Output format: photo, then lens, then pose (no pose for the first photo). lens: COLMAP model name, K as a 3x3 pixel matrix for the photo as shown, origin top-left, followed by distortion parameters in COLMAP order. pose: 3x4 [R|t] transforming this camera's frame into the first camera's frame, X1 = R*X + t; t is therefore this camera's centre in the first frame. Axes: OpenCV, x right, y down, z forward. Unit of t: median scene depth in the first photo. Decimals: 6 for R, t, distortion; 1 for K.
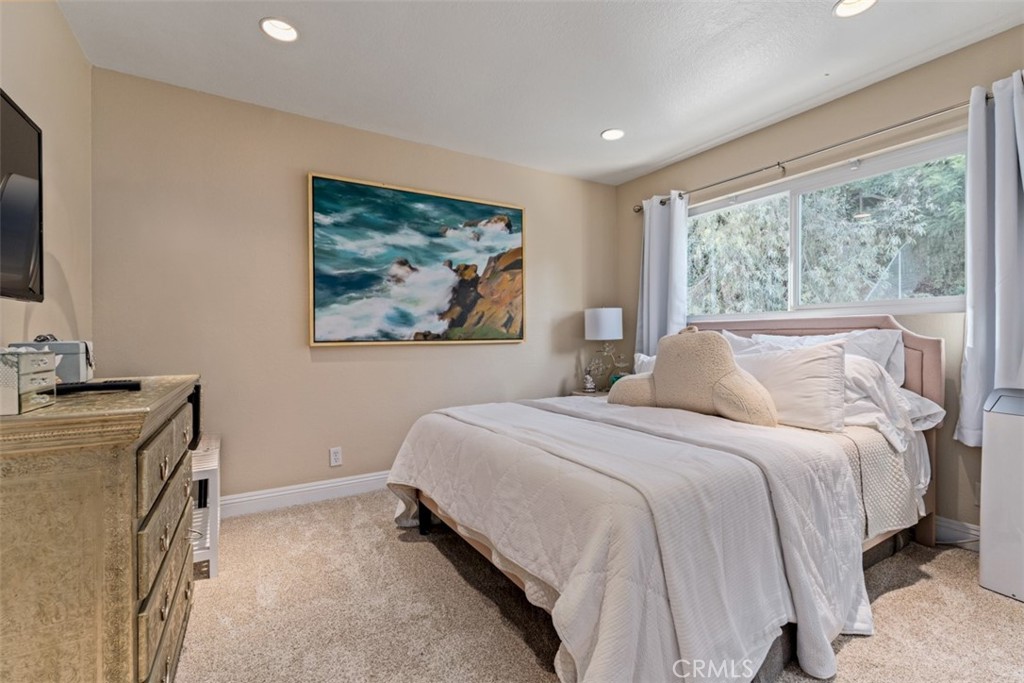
lens RADIAL K [[451.0, 0, 512.0], [0, 451.0, 341.5], [0, 0, 1]] dist [-0.000595, 0.000028]
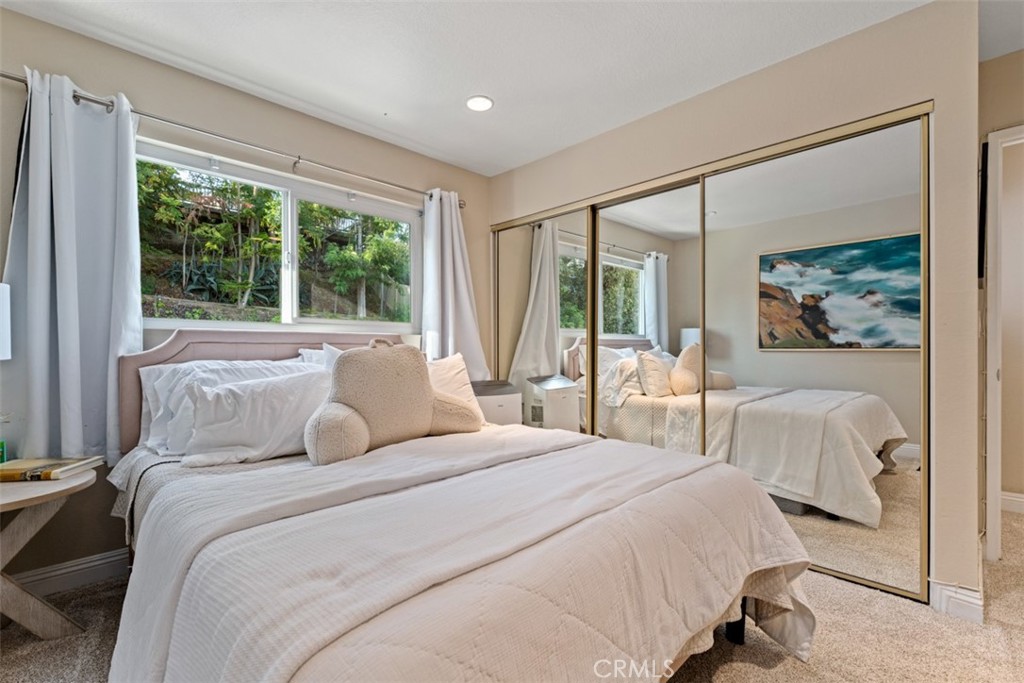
lens RADIAL K [[451.0, 0, 512.0], [0, 451.0, 341.5], [0, 0, 1]] dist [-0.000595, 0.000028]
pose [[-0.248010, 0.015250, 0.968637, -0.415283], [0.017917, 0.999777, -0.011153, -0.012671], [-0.968592, 0.014589, -0.248228, 0.893904]]
